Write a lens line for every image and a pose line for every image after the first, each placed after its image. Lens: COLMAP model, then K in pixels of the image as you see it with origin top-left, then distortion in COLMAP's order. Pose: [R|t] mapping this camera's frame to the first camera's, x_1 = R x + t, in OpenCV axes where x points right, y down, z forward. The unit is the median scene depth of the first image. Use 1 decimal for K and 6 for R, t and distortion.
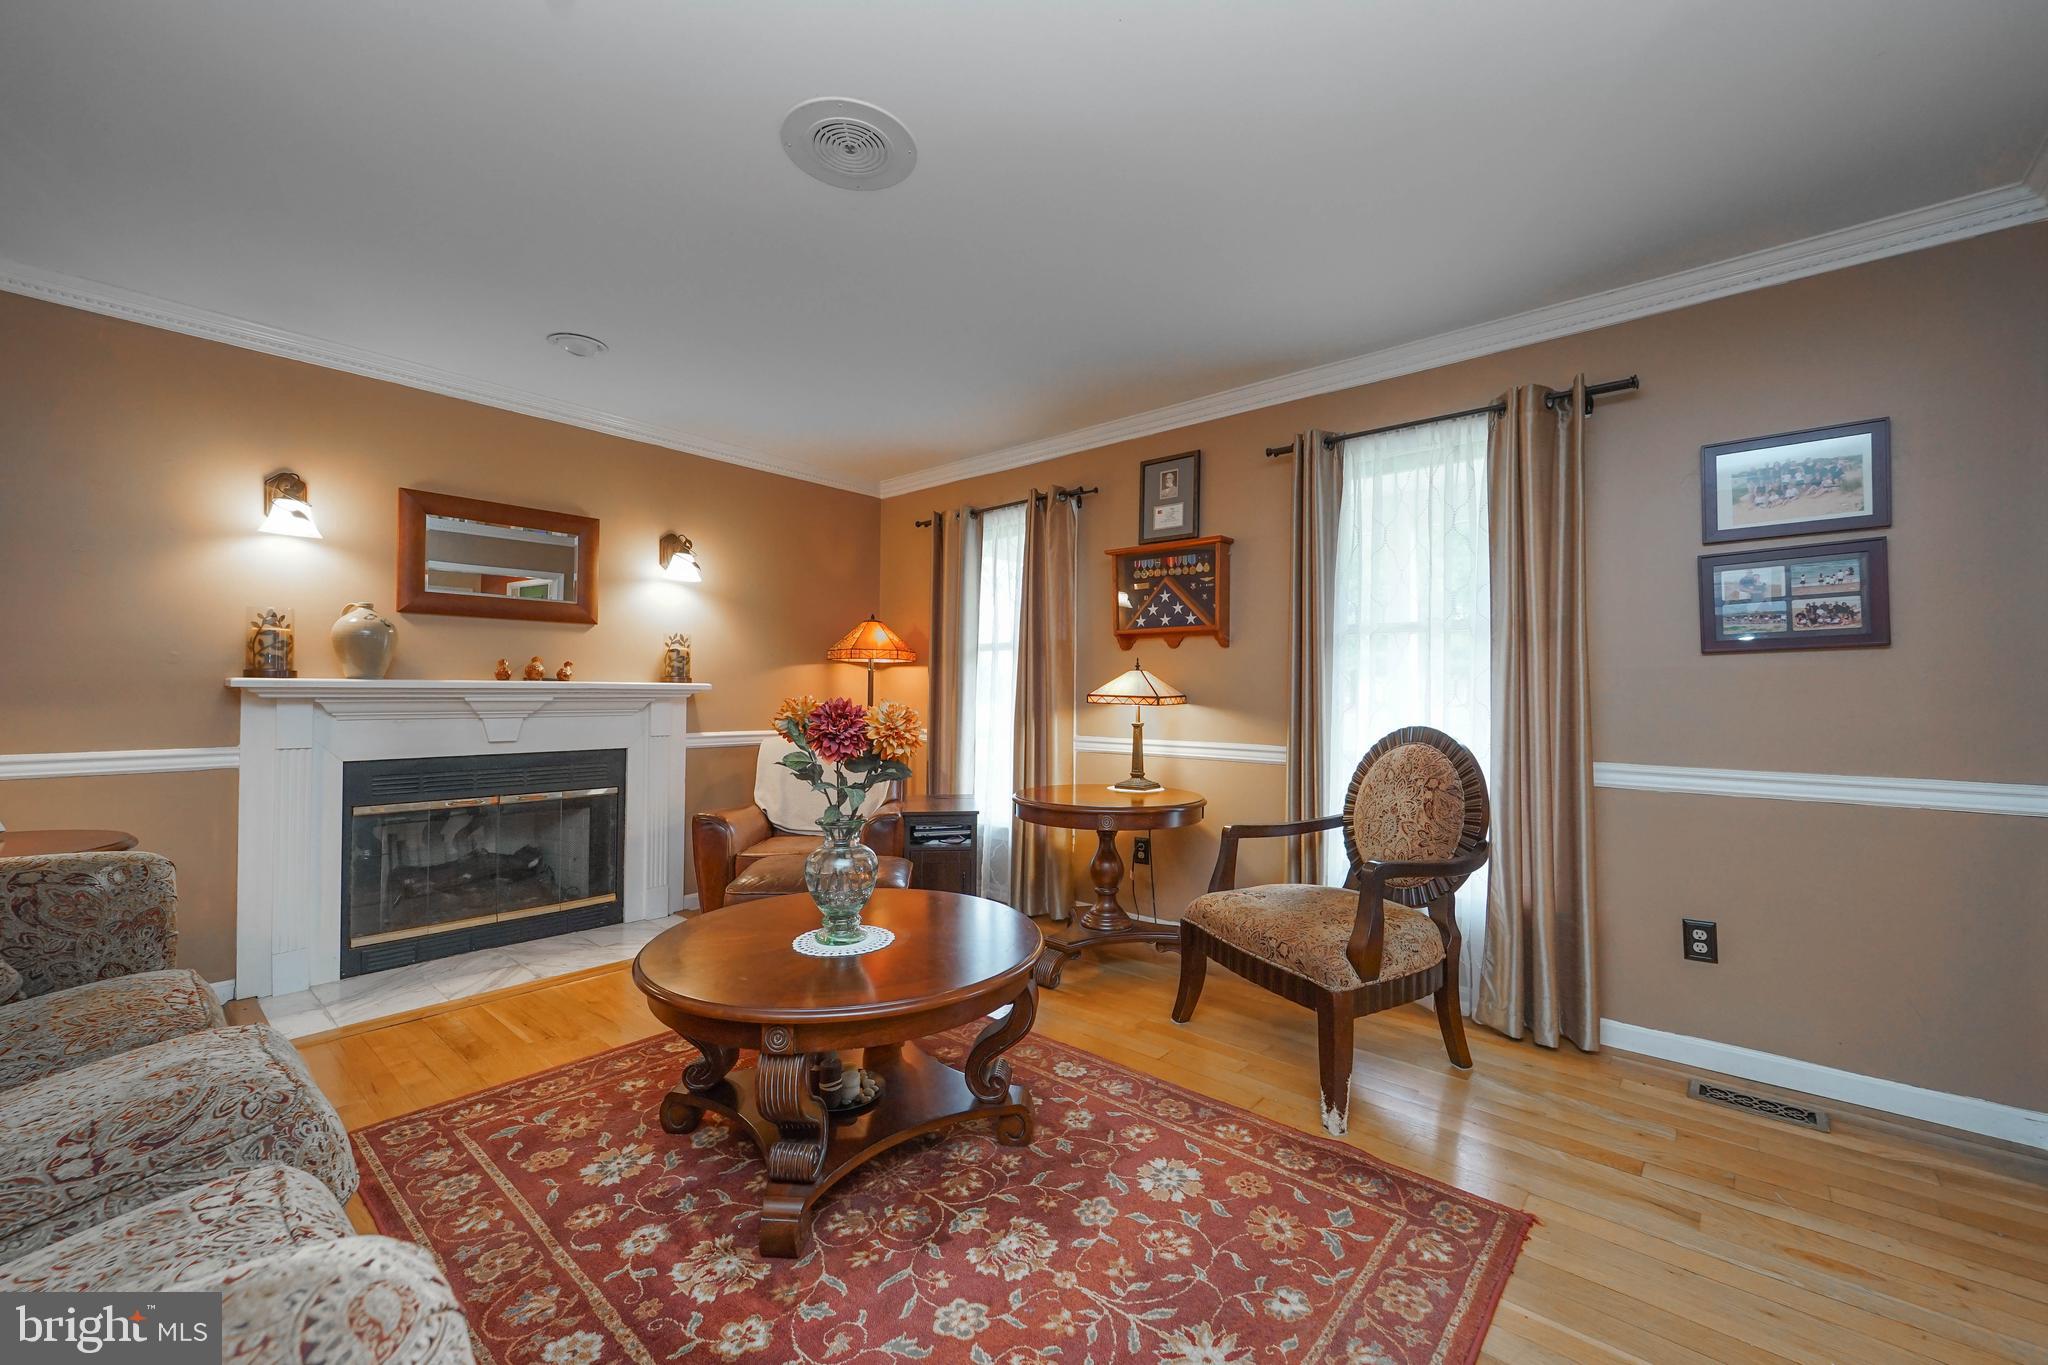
lens RADIAL K [[833.2, 0, 1027.3], [0, 833.2, 678.7], [0, 0, 1]] dist [-0.002506, -0.001743]
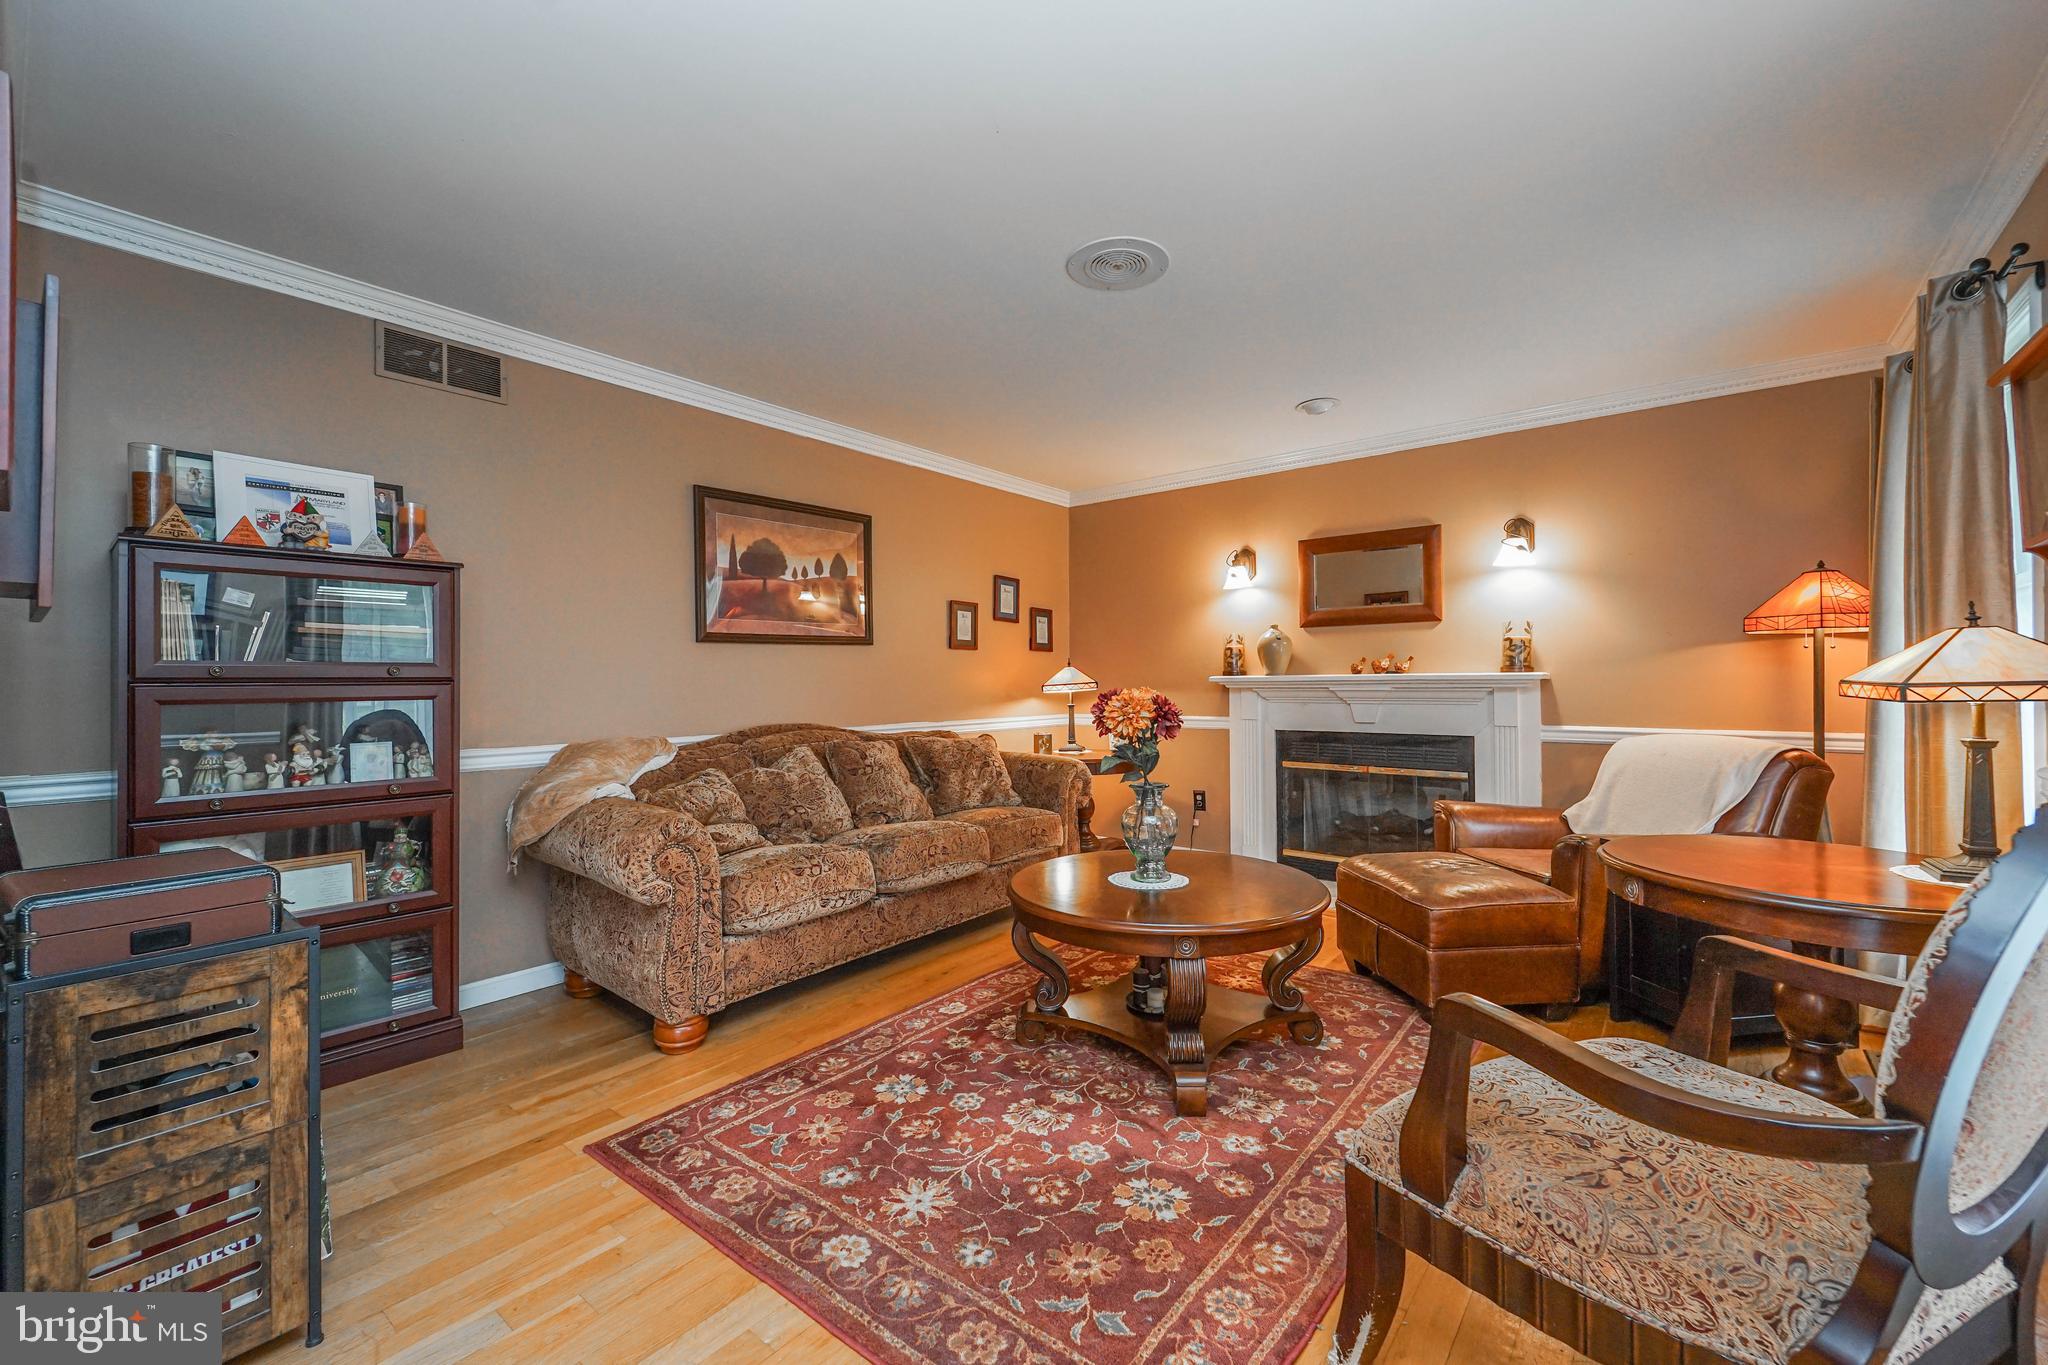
lens RADIAL K [[833.2, 0, 1023.0], [0, 833.2, 680.4], [0, 0, 1]] dist [-0.002506, -0.001743]
pose [[0.015995, -0.007752, -0.999842, 0.706419], [0.026688, 0.999617, -0.007324, 0.008103], [0.999516, -0.026566, 0.016196, 0.536651]]
